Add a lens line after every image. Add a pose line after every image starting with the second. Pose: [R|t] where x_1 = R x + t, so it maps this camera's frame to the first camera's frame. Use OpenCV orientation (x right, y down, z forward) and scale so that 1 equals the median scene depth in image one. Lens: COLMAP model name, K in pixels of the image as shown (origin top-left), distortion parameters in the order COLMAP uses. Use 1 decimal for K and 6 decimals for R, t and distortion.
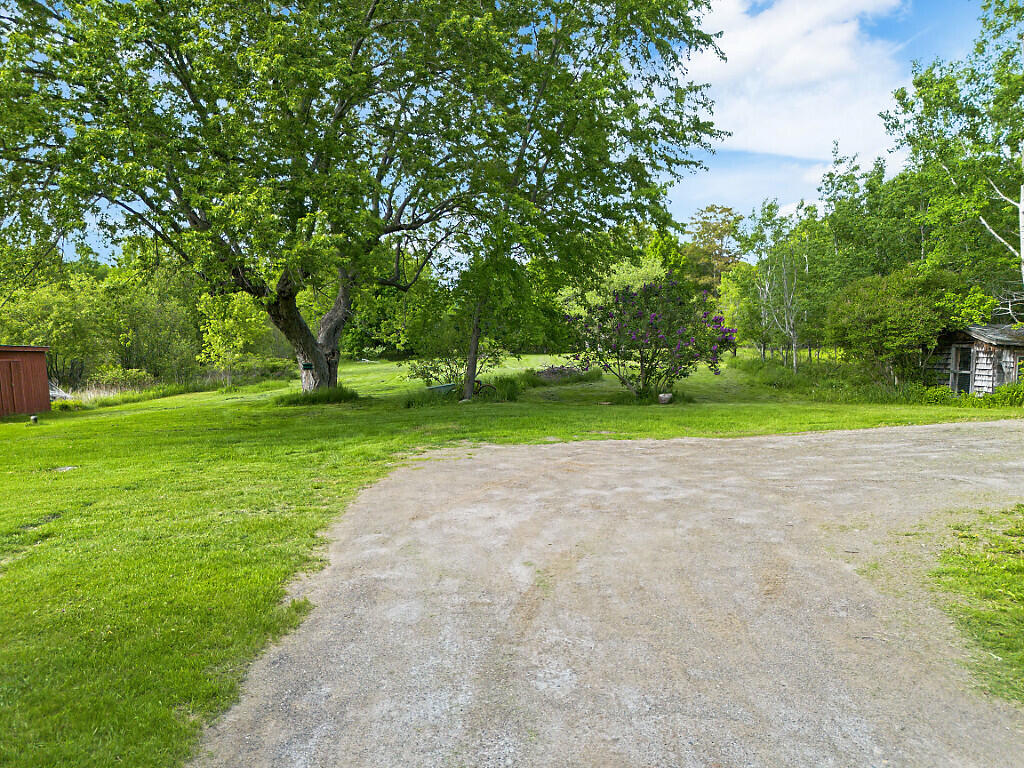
lens RADIAL K [[716.2, 0, 512.0], [0, 716.2, 384.0], [0, 0, 1]] dist [0.083232, -0.082459]
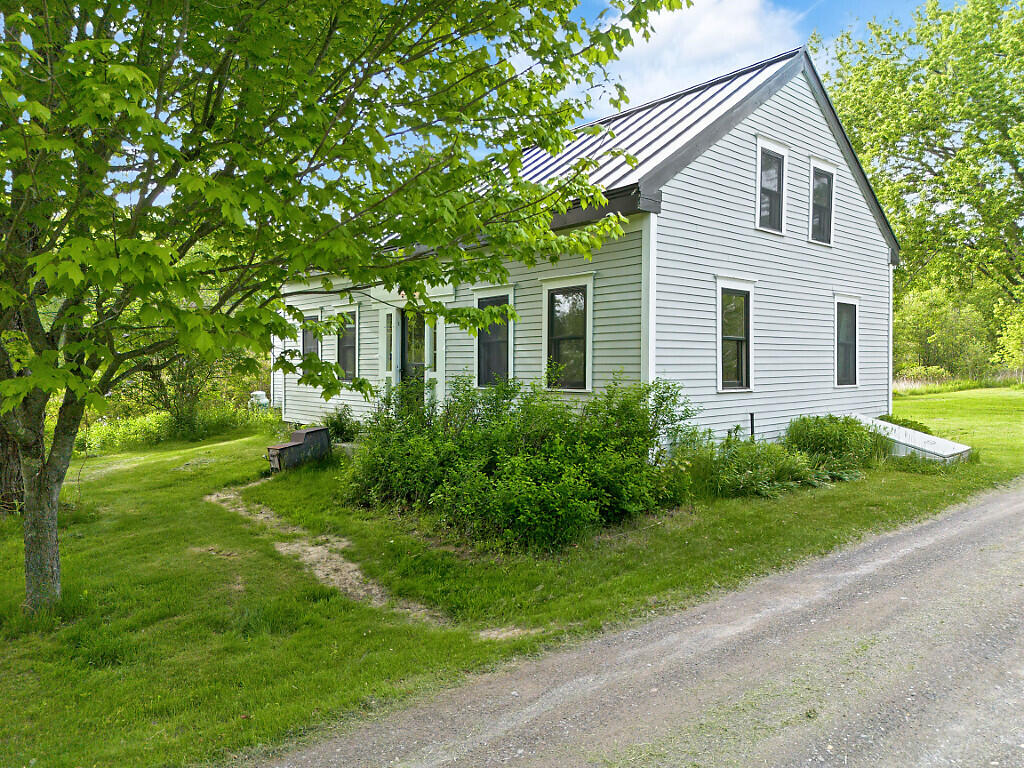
lens RADIAL K [[727.4, 0, 512.0], [0, 727.4, 384.0], [0, 0, 1]] dist [0.078829, -0.073383]
pose [[0.572473, 0.044733, -0.818702, 0.097796], [-0.041419, 0.998814, 0.025612, 0.006515], [0.818877, 0.019247, 0.573647, -0.304847]]
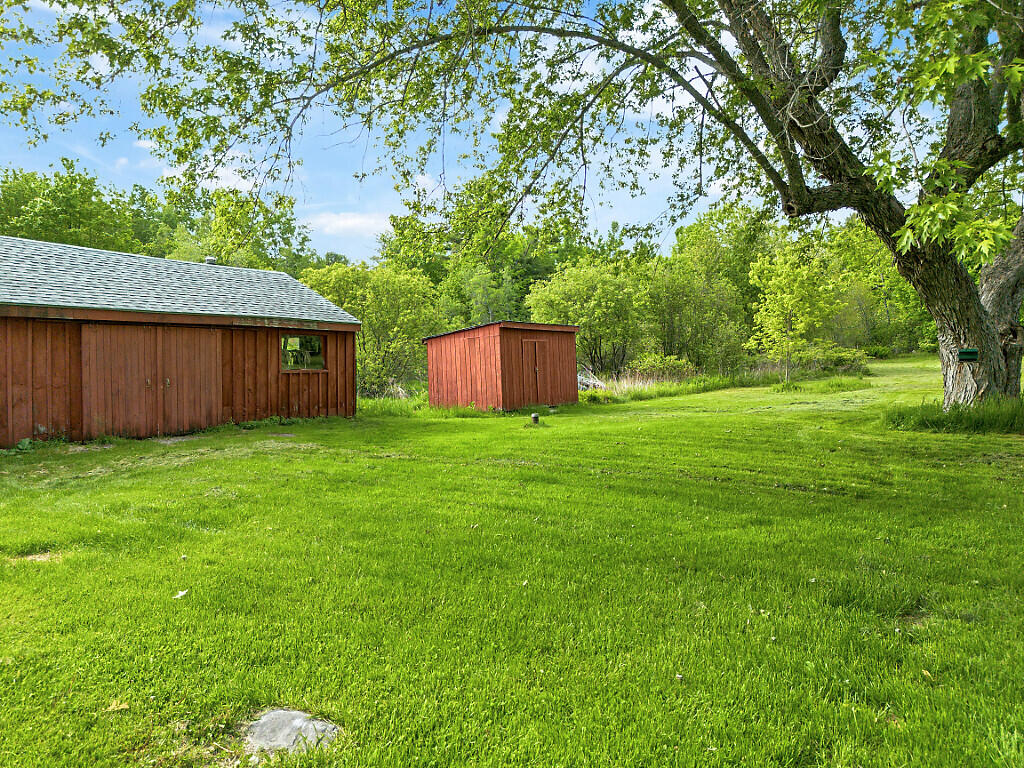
lens RADIAL K [[716.2, 0, 512.0], [0, 716.2, 384.0], [0, 0, 1]] dist [0.083232, -0.082459]
pose [[0.754795, 0.052365, -0.653867, -0.118742], [-0.046164, 0.998577, 0.026682, -0.002091], [0.654334, 0.010046, 0.756139, 0.256481]]
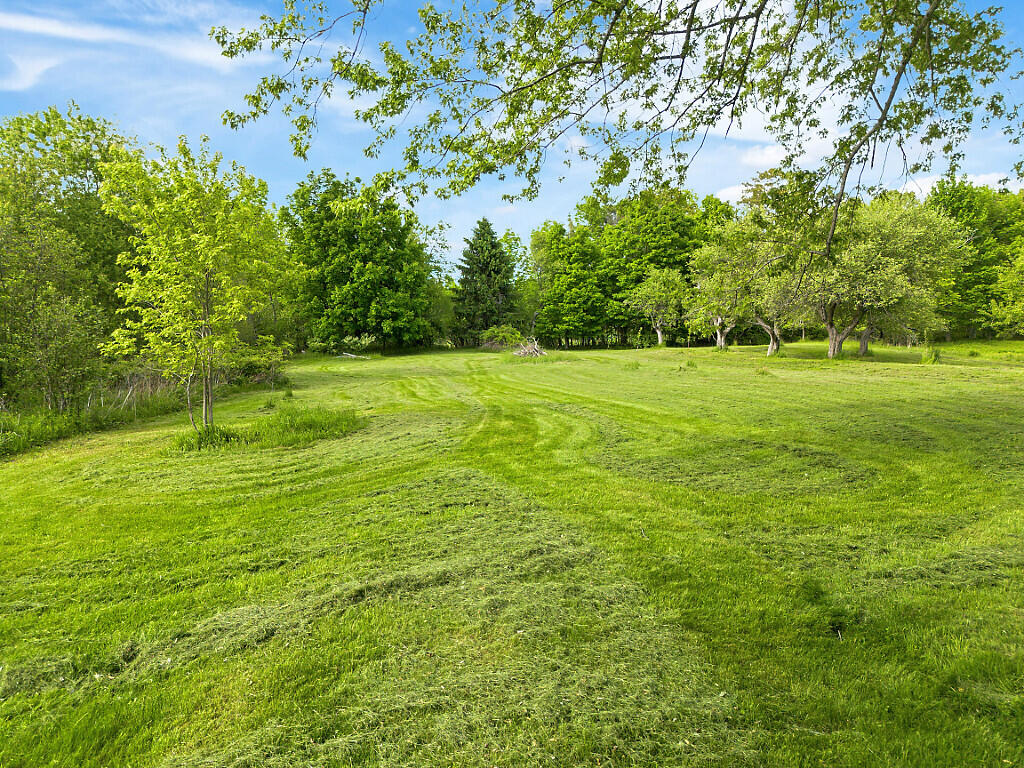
lens RADIAL K [[727.4, 0, 512.0], [0, 727.4, 384.0], [0, 0, 1]] dist [0.078829, -0.073383]
pose [[0.993247, 0.009124, 0.115661, -0.283588], [-0.009557, 0.999949, 0.003196, -0.019617], [-0.115626, -0.004279, 0.993284, 0.626917]]
